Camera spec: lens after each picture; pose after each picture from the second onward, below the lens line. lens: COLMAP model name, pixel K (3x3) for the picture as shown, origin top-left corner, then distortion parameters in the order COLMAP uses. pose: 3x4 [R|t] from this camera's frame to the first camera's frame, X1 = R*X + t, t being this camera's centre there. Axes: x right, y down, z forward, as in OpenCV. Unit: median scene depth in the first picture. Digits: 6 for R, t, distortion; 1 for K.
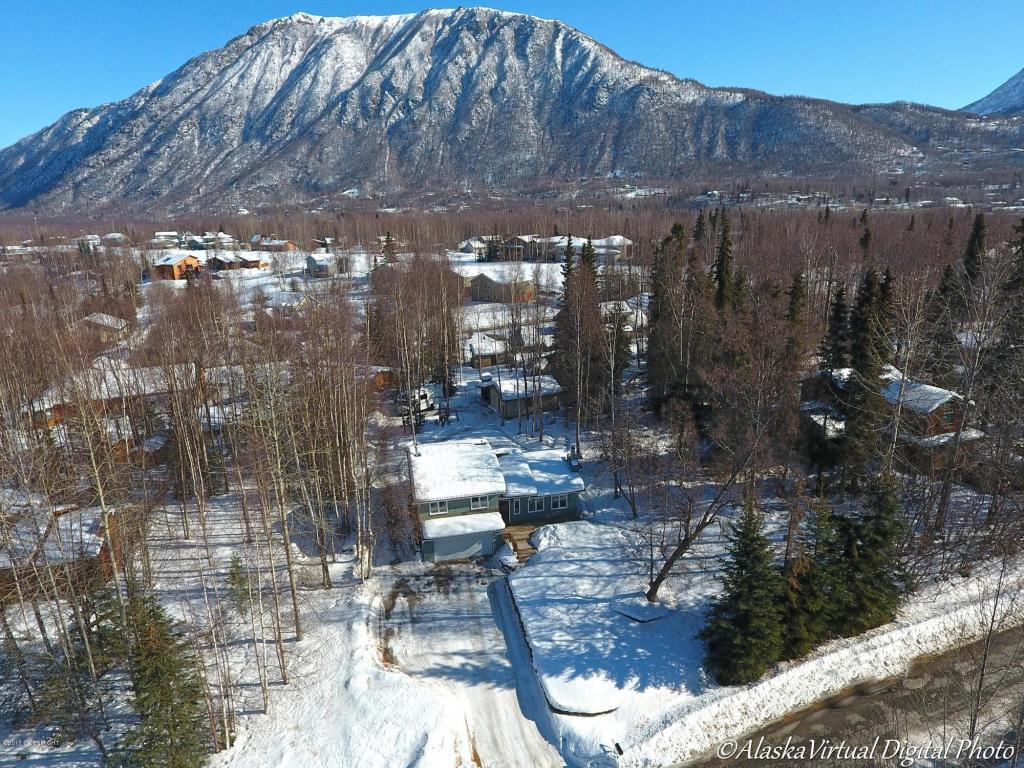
lens RADIAL K [[688.9, 0, 534.9], [0, 688.9, 286.8], [0, 0, 1]] dist [-0.010215, -0.001103]
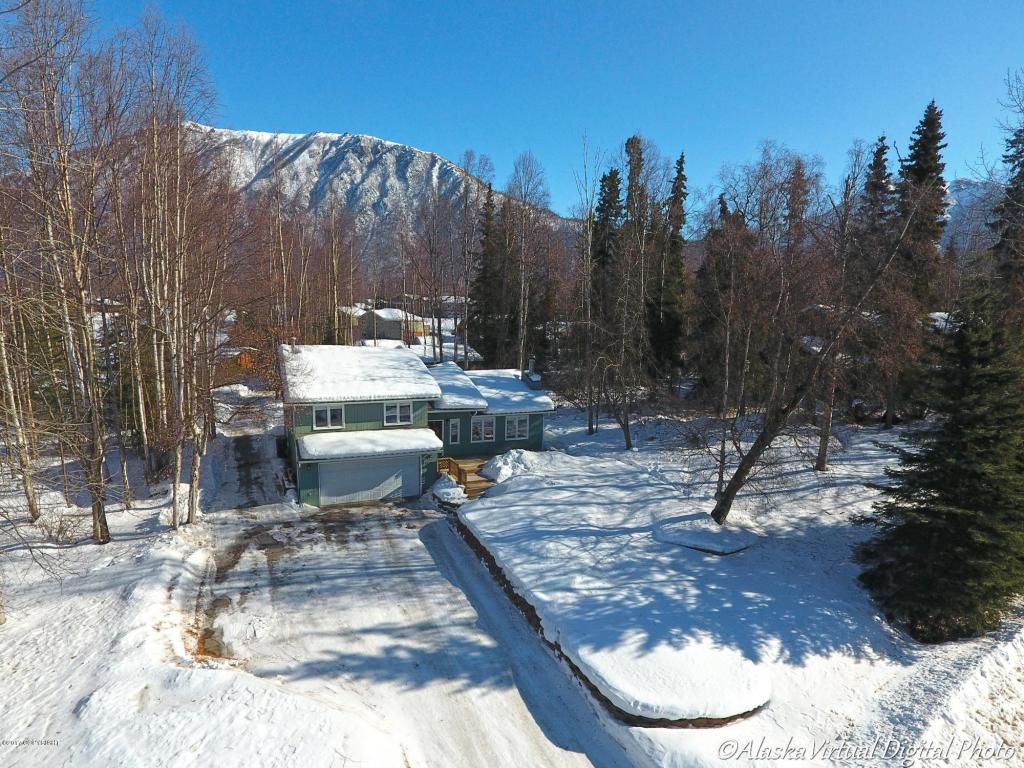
lens RADIAL K [[609.2, 0, 518.7], [0, 609.2, 345.8], [0, 0, 1]] dist [-0.010365, -0.001100]
pose [[0.984314, 0.015949, 0.175704, -0.065375], [-0.003039, 0.997291, -0.073500, 0.268398], [-0.176400, 0.071813, 0.981695, 0.409564]]
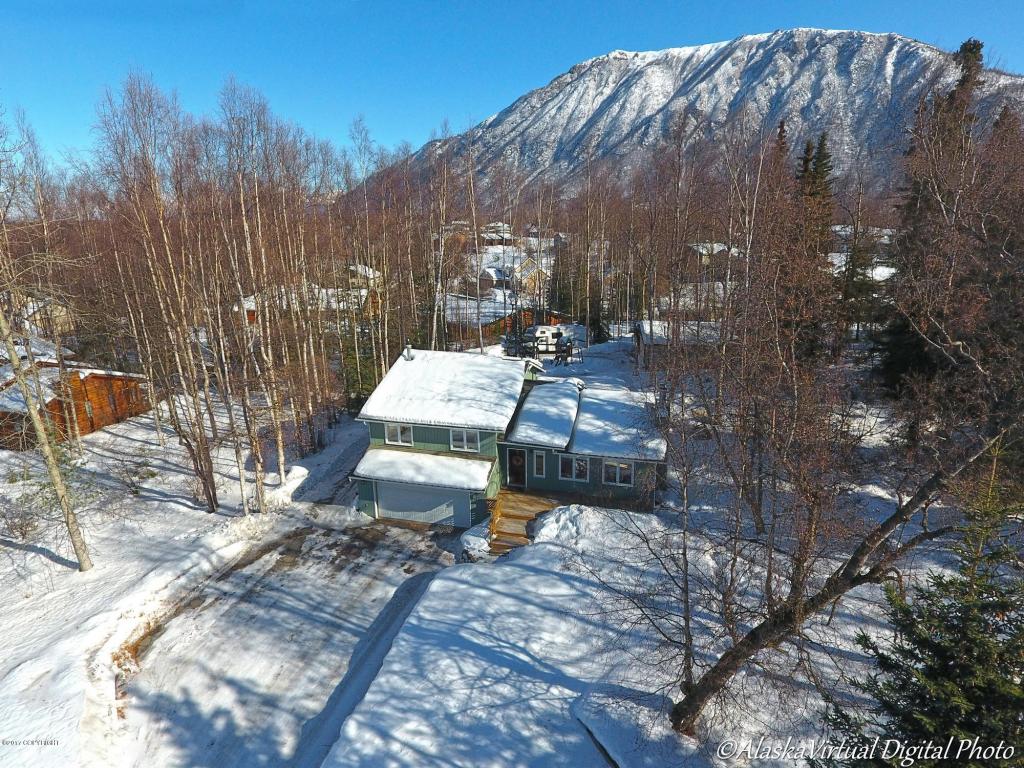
lens RADIAL K [[627.3, 0, 496.8], [0, 627.3, 319.1], [0, 0, 1]] dist [-0.000533, -0.000107]
pose [[0.874391, 0.089030, -0.476984, 0.174761], [-0.079595, 0.996024, 0.039999, 0.171489], [0.478649, 0.002991, 0.878001, 0.496453]]
